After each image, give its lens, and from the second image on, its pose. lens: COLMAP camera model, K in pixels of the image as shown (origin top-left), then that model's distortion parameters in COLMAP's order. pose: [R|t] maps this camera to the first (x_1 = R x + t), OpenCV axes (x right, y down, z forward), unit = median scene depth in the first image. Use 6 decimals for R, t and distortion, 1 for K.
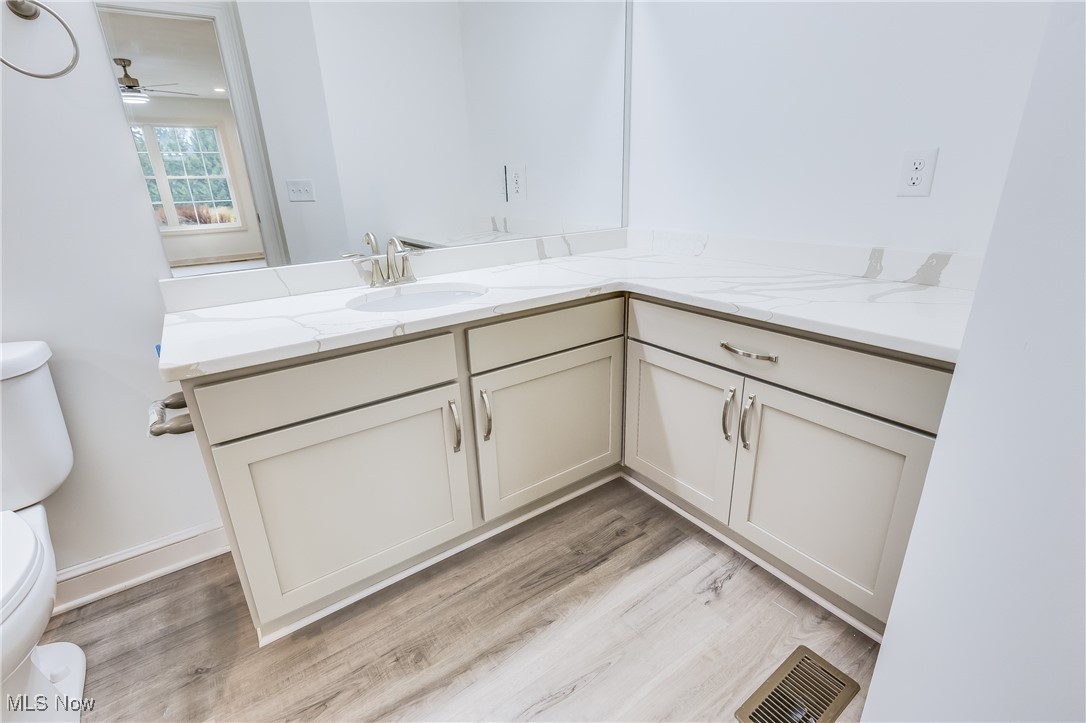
lens RADIAL K [[492.9, 0, 542.5], [0, 492.9, 328.0], [0, 0, 1]] dist [0.000890, 0.000037]
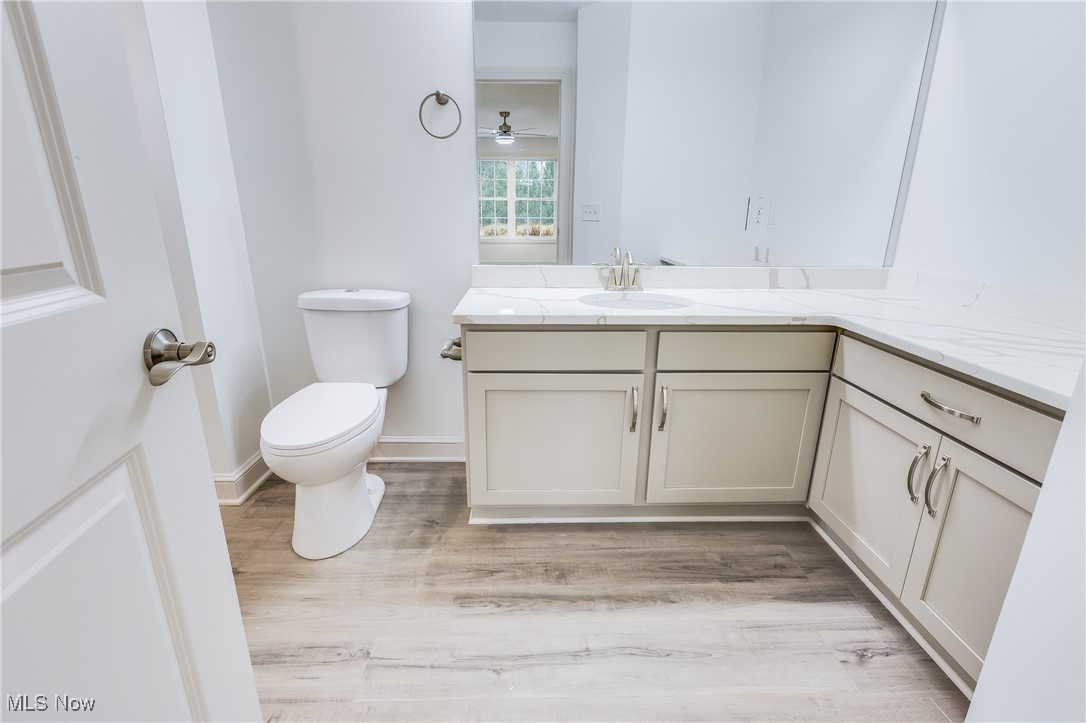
lens RADIAL K [[515.6, 0, 548.3], [0, 515.6, 310.8], [0, 0, 1]] dist [-0.000224, 0.000100]
pose [[0.832751, 0.146820, -0.533825, 0.279009], [-0.196771, 0.979732, -0.037497, 0.054111], [0.517500, 0.136267, 0.844763, -0.187007]]
